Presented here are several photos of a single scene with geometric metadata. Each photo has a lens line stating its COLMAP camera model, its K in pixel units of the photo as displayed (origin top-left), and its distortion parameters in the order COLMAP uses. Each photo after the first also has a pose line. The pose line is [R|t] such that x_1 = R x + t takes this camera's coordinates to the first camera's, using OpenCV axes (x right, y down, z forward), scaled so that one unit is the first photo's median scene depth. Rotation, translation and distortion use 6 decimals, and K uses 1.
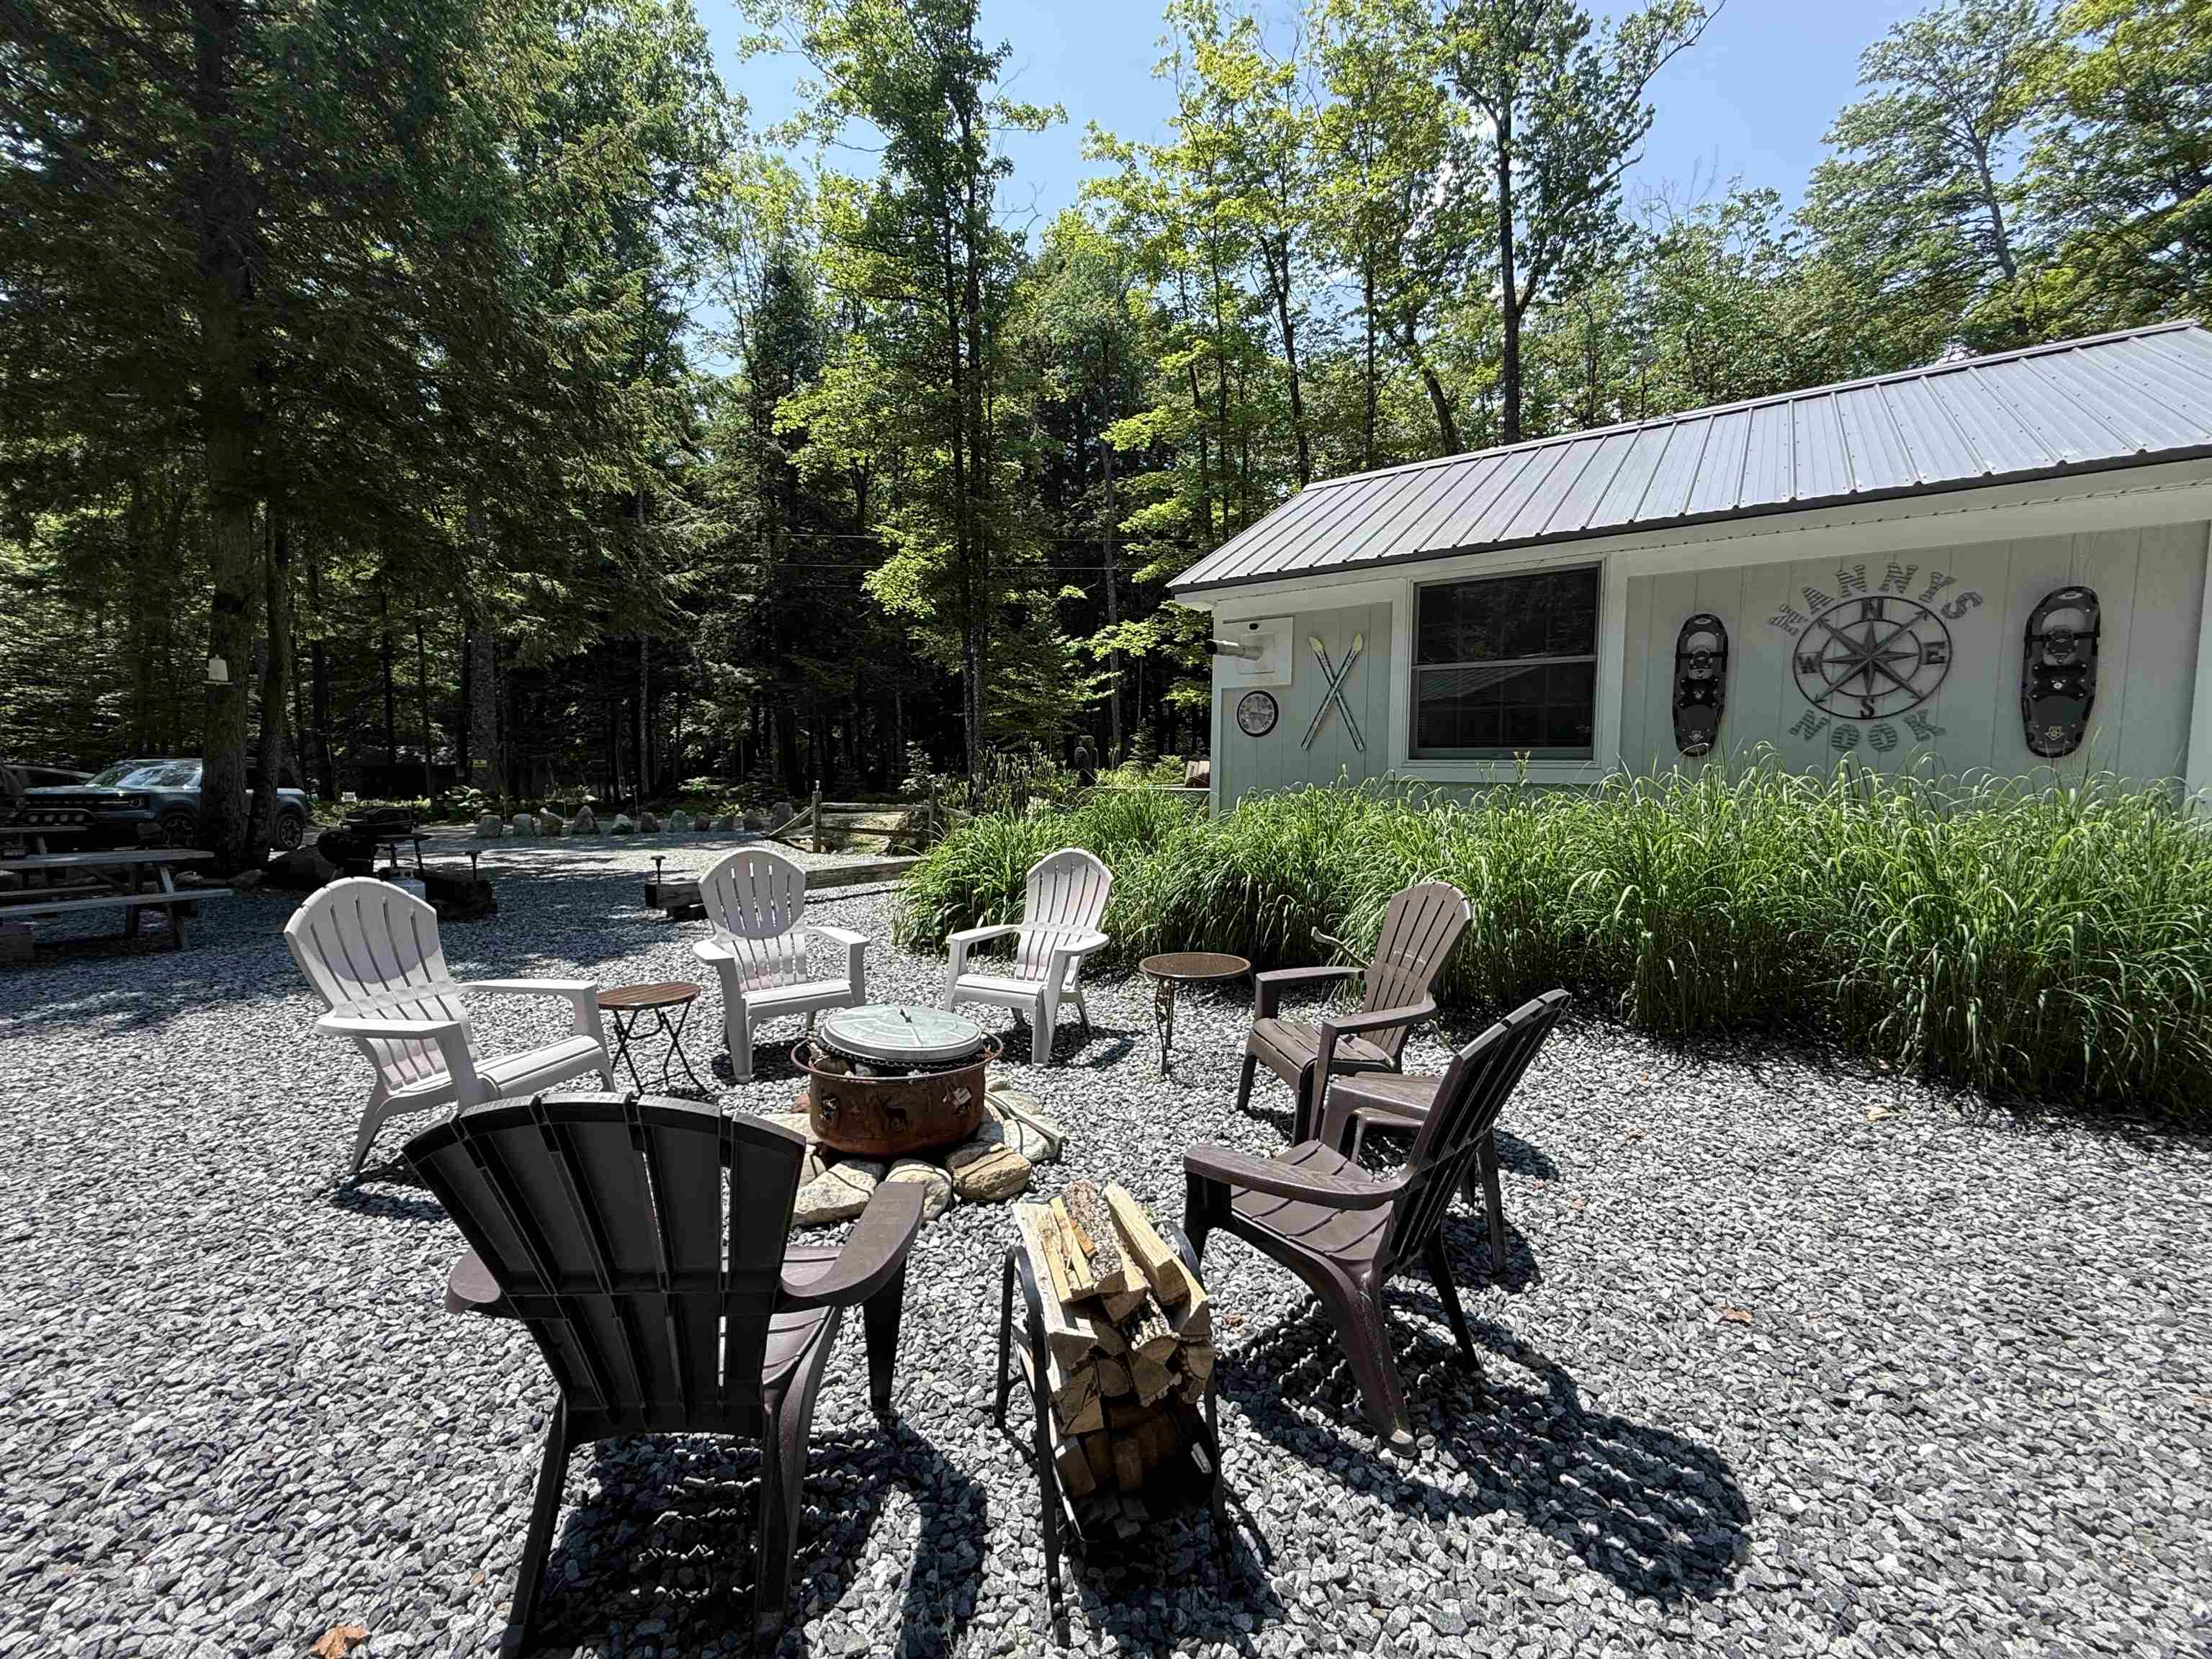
lens RADIAL K [[872.6, 0, 1106.0], [0, 872.6, 829.5], [0, 0, 1]] dist [0.000830, 0.000032]
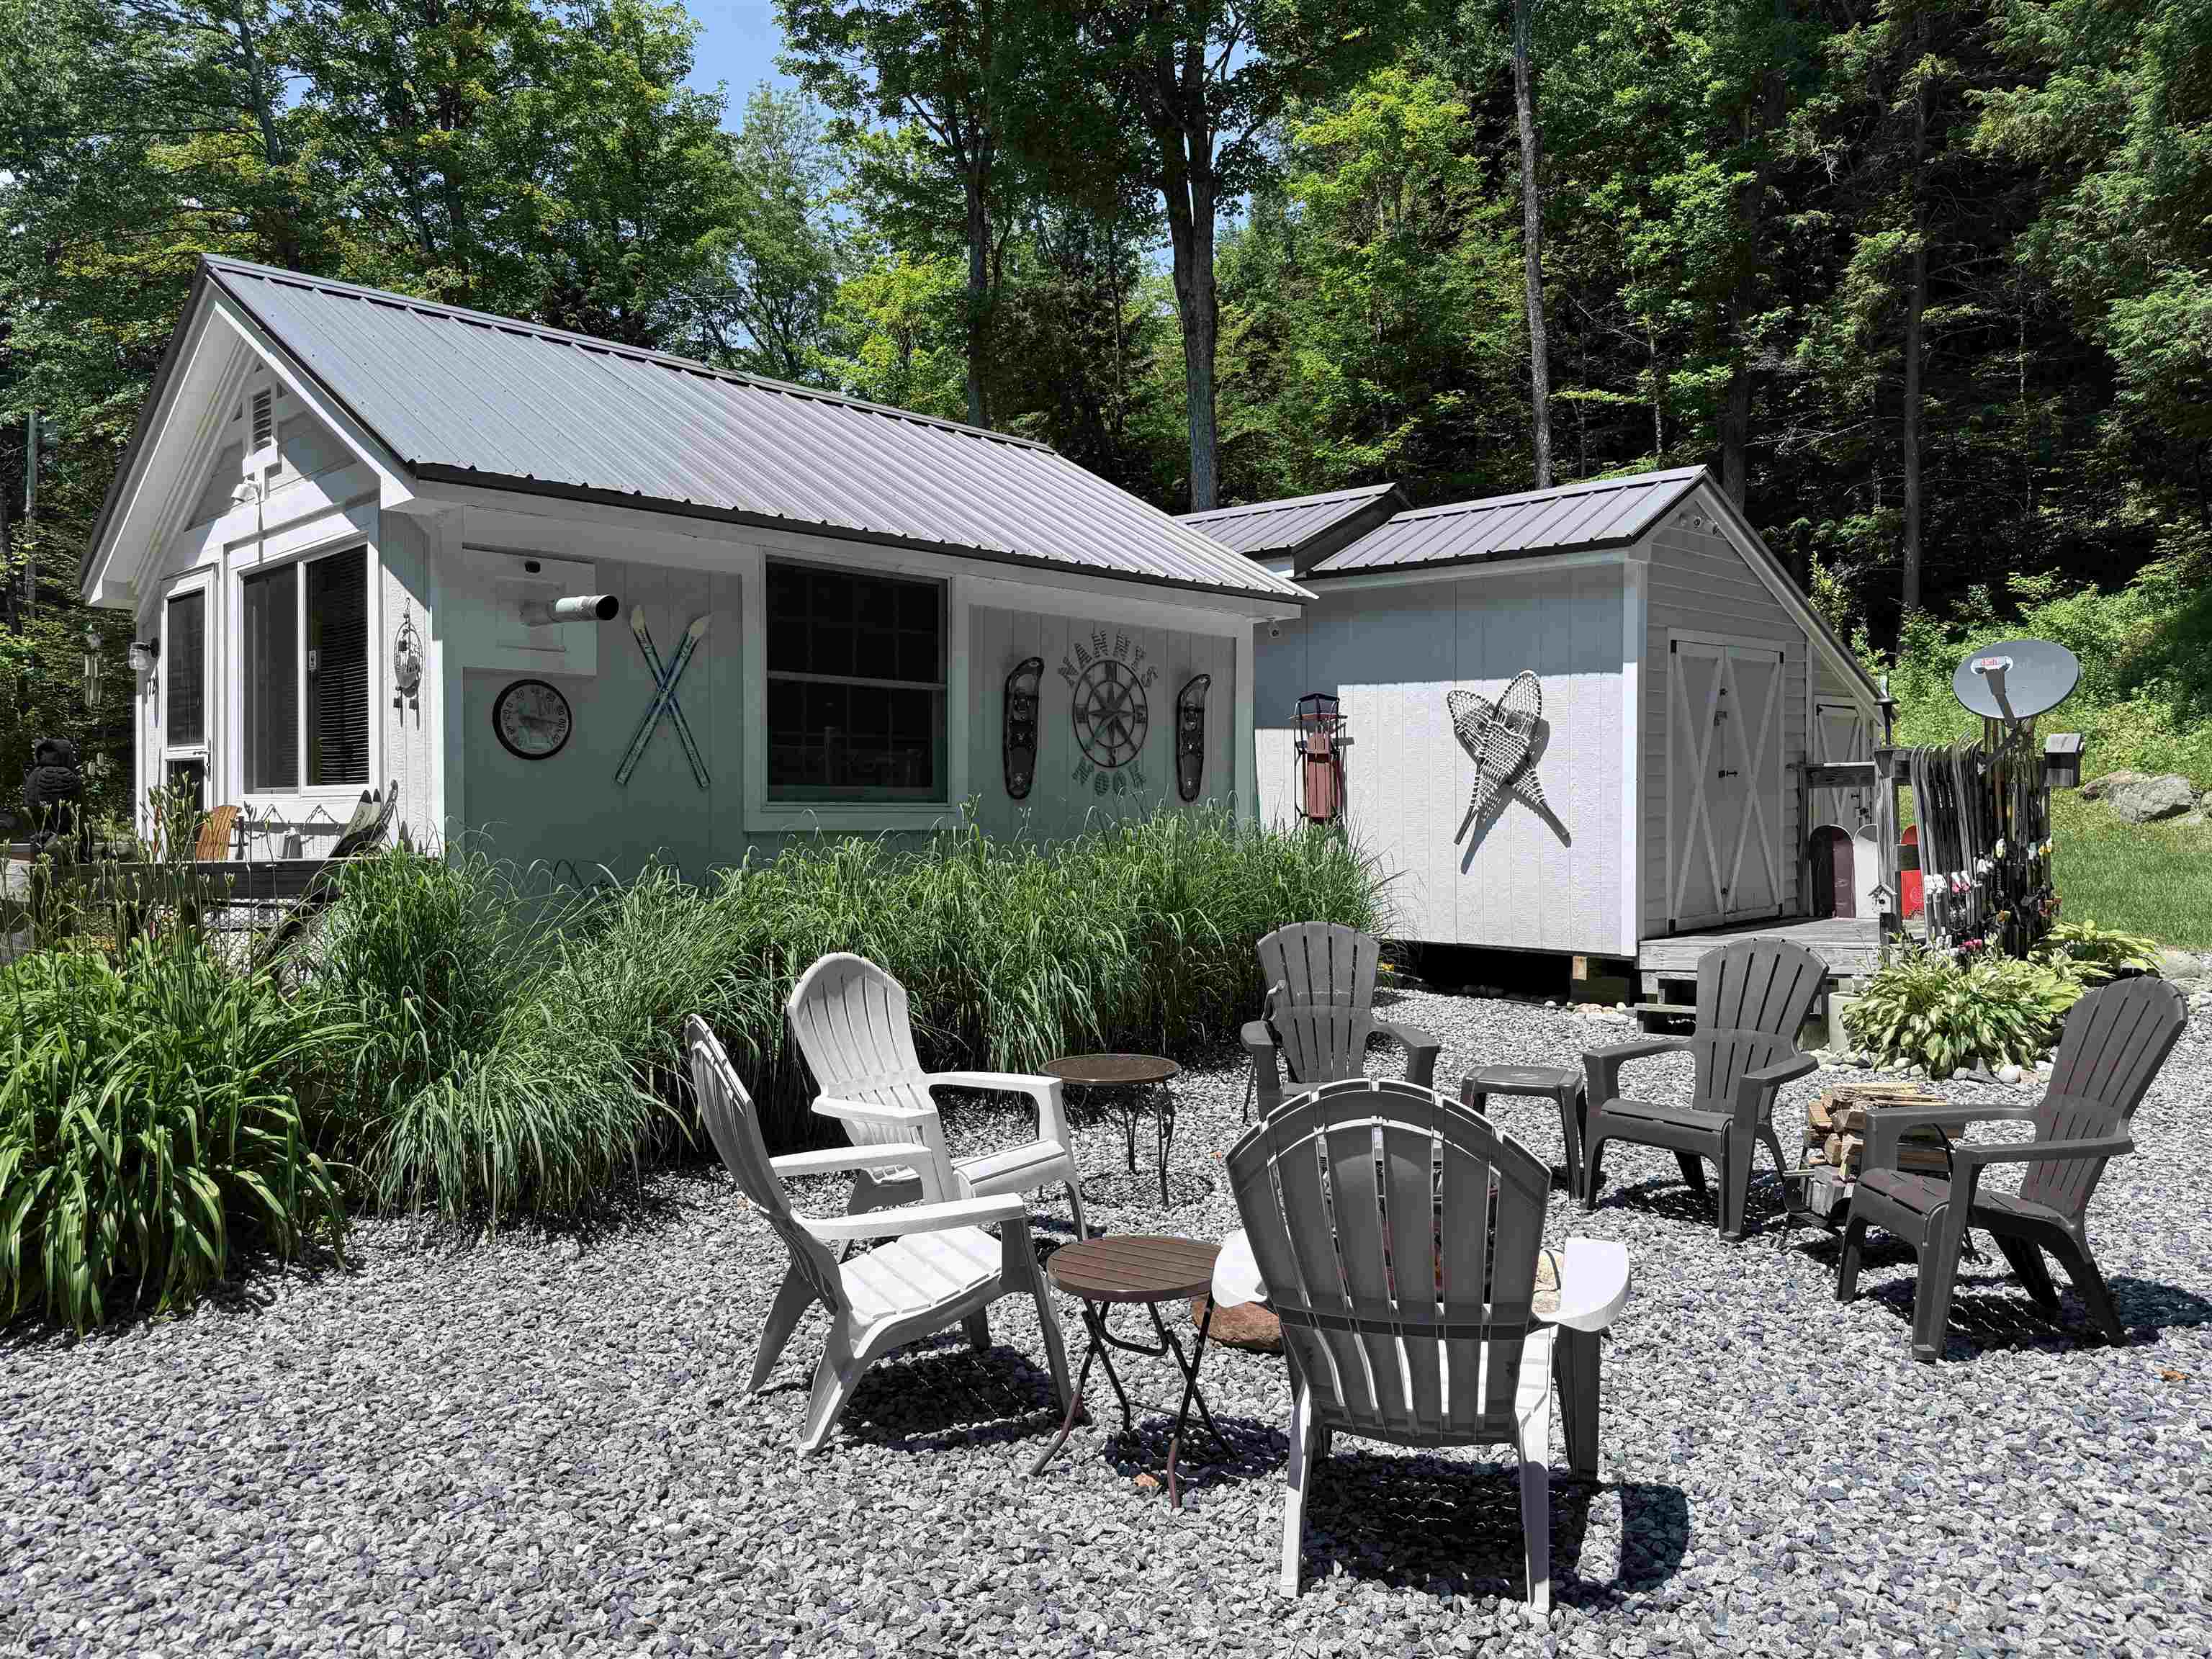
lens RADIAL K [[1634.3, 0, 1106.0], [0, 1634.3, 829.5], [0, 0, 1]] dist [-0.071942, -0.002914]
pose [[0.116451, -0.014874, 0.993085, -1.061737], [0.075969, 0.997092, 0.006026, -0.050309], [-0.990287, 0.074742, 0.117242, 0.655662]]
